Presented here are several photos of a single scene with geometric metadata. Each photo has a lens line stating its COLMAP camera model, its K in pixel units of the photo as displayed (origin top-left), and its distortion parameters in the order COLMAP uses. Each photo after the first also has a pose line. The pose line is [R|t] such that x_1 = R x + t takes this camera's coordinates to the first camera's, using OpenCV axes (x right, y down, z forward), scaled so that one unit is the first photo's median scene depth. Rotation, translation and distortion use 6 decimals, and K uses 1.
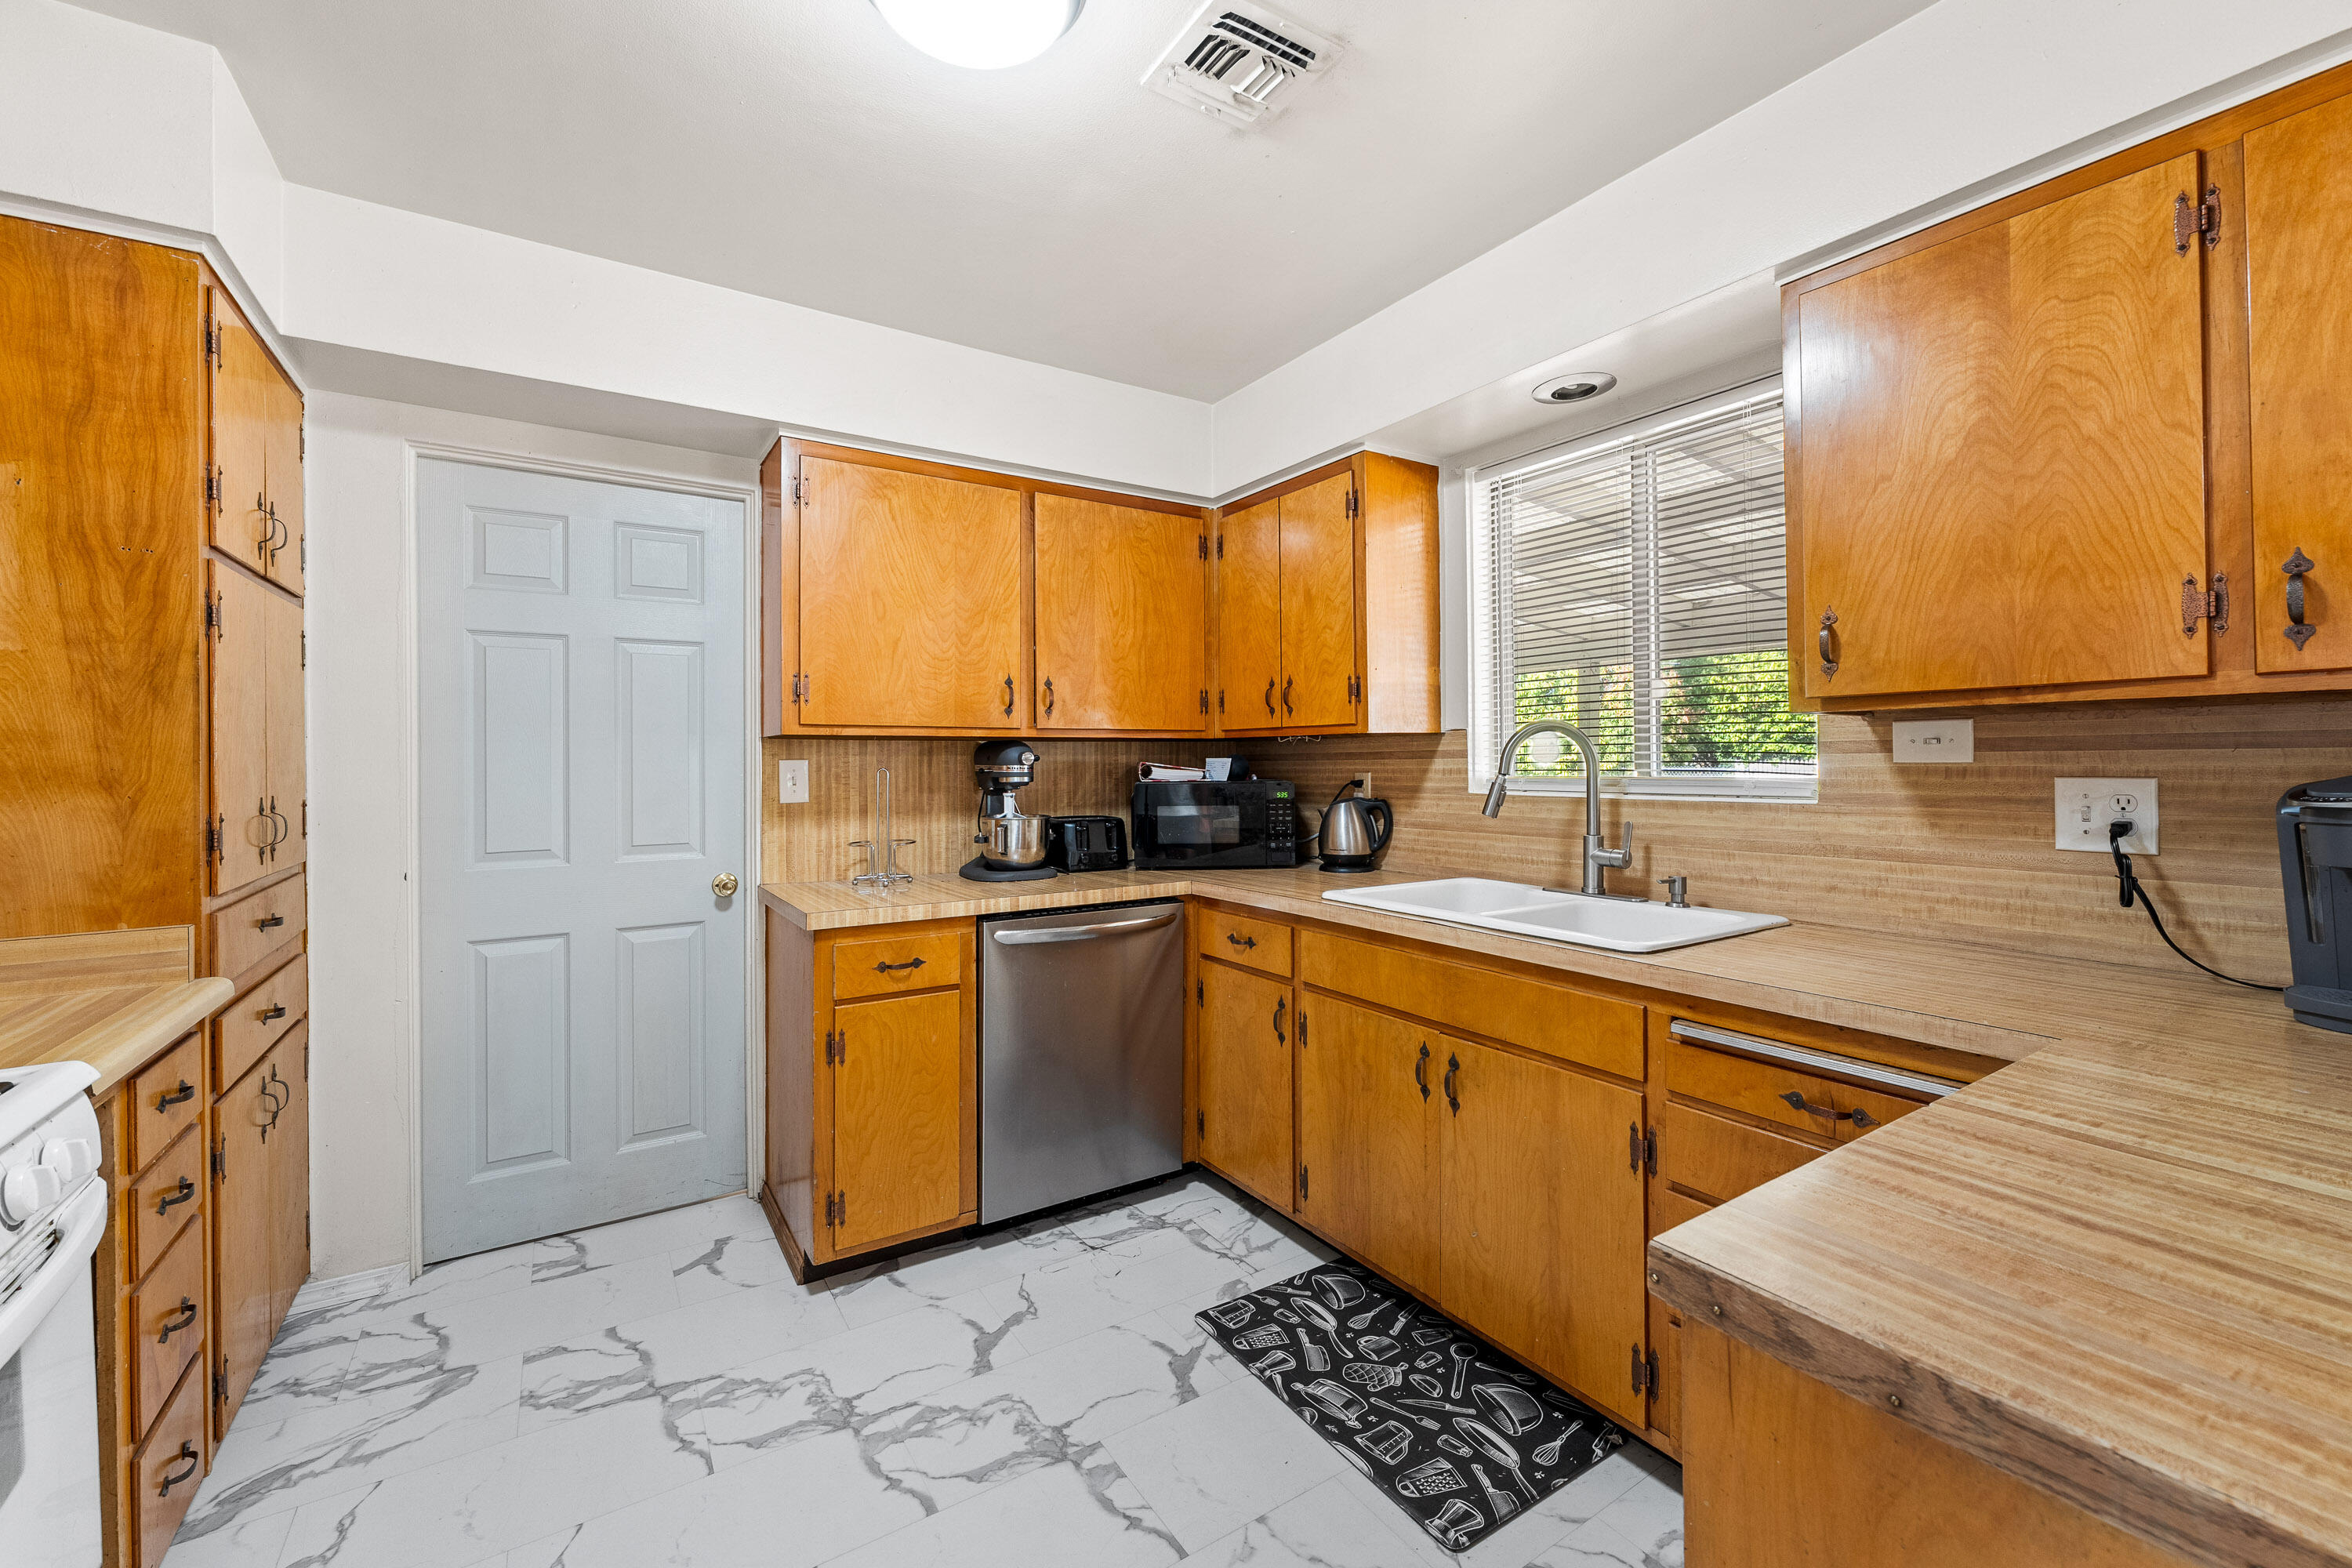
lens RADIAL K [[952.2, 0, 1175.6], [0, 952.2, 759.6], [0, 0, 1]] dist [-0.000488, -0.000019]
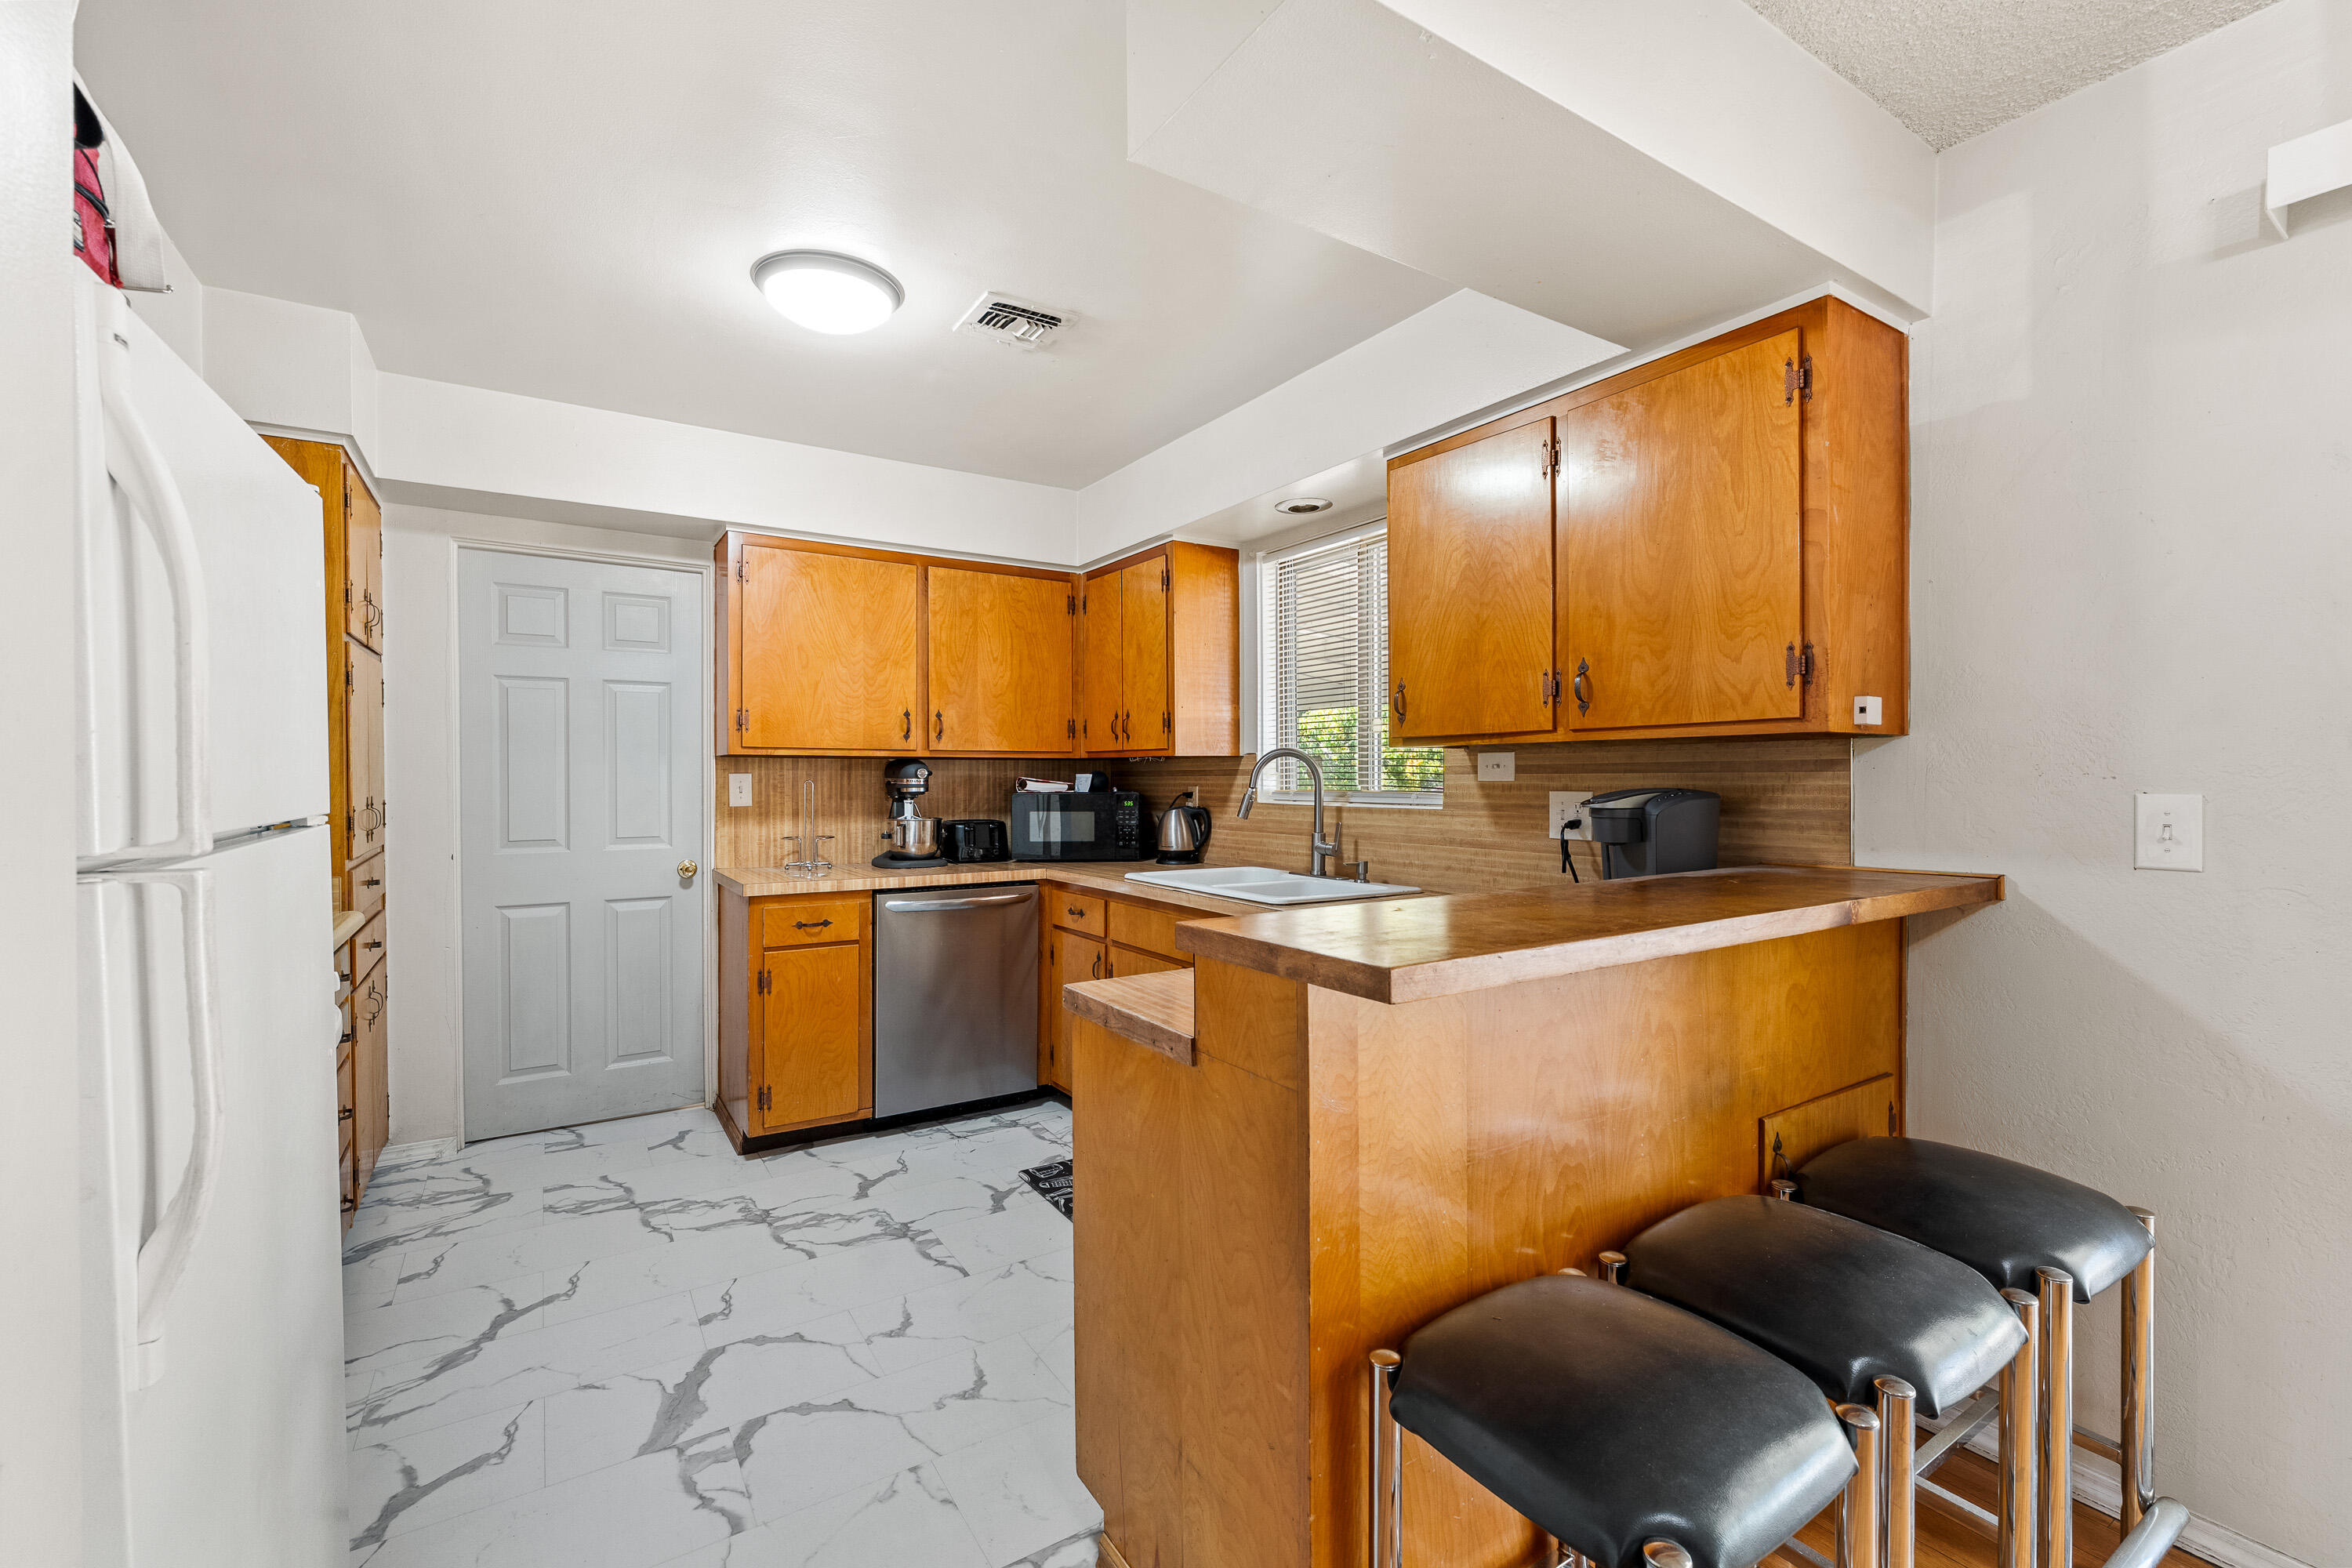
lens RADIAL K [[995.6, 0, 1171.0], [0, 995.6, 789.7], [0, 0, 1]] dist [-0.001014, -0.000196]
pose [[0.999970, 0.006919, -0.003492, 0.218426], [-0.006865, 0.999859, 0.015356, -0.002504], [0.003598, -0.015332, 0.999876, -0.406305]]
